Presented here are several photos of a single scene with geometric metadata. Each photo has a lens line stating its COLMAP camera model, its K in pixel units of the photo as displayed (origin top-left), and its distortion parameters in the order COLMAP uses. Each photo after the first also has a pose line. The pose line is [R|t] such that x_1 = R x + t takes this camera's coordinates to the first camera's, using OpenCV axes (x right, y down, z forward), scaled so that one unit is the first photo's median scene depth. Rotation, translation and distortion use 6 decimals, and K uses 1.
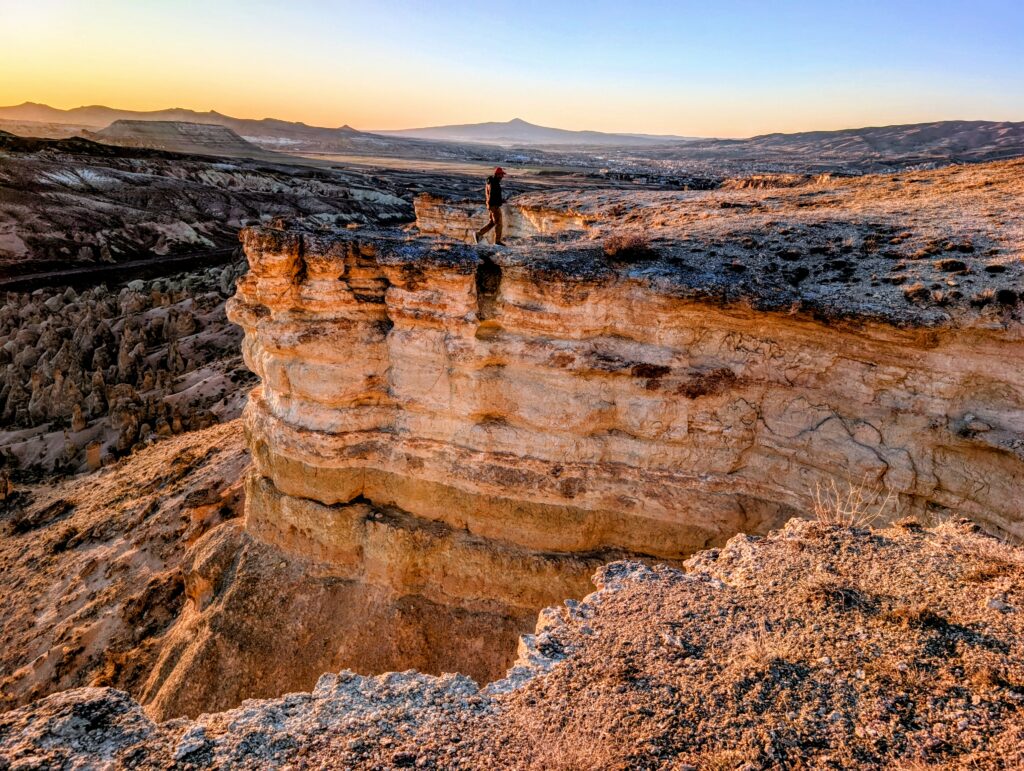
lens RADIAL K [[734.2, 0, 526.0], [0, 734.2, 377.1], [0, 0, 1]] dist [0.033703, -0.027923]
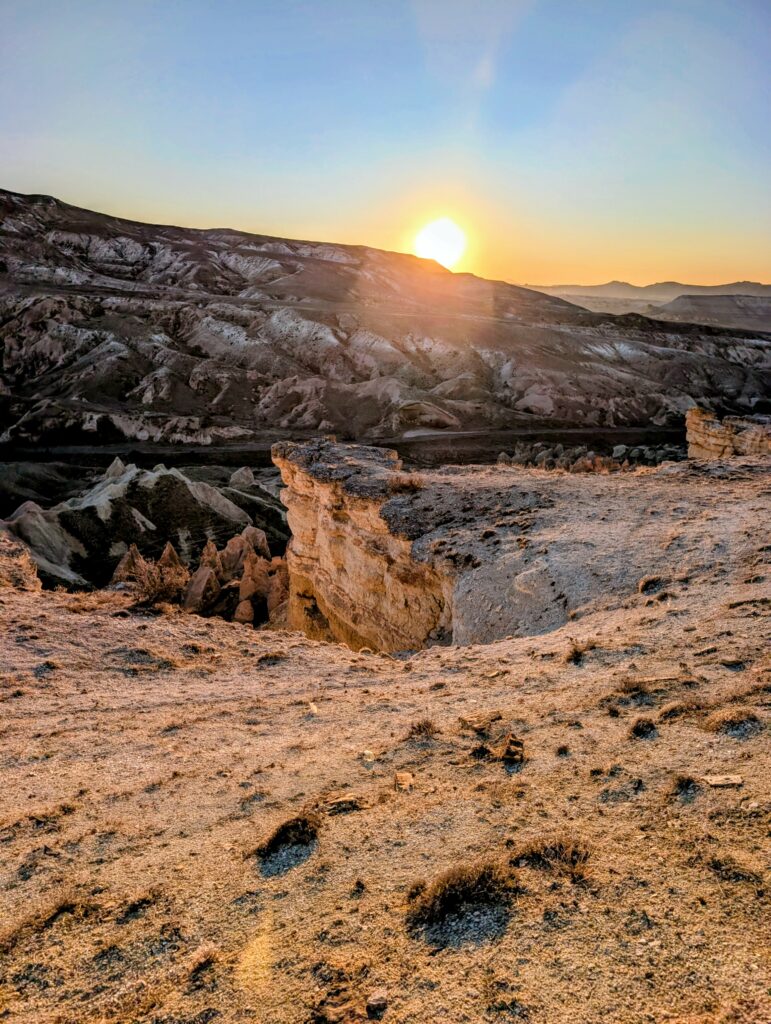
lens RADIAL K [[734.2, 0, 362.8], [0, 734.2, 516.4], [0, 0, 1]] dist [0.033703, -0.027923]
pose [[0.636827, 0.205084, -0.743231, 1.103422], [-0.234561, 0.969815, 0.066627, -0.164974], [0.734461, 0.131903, 0.665709, -0.113046]]
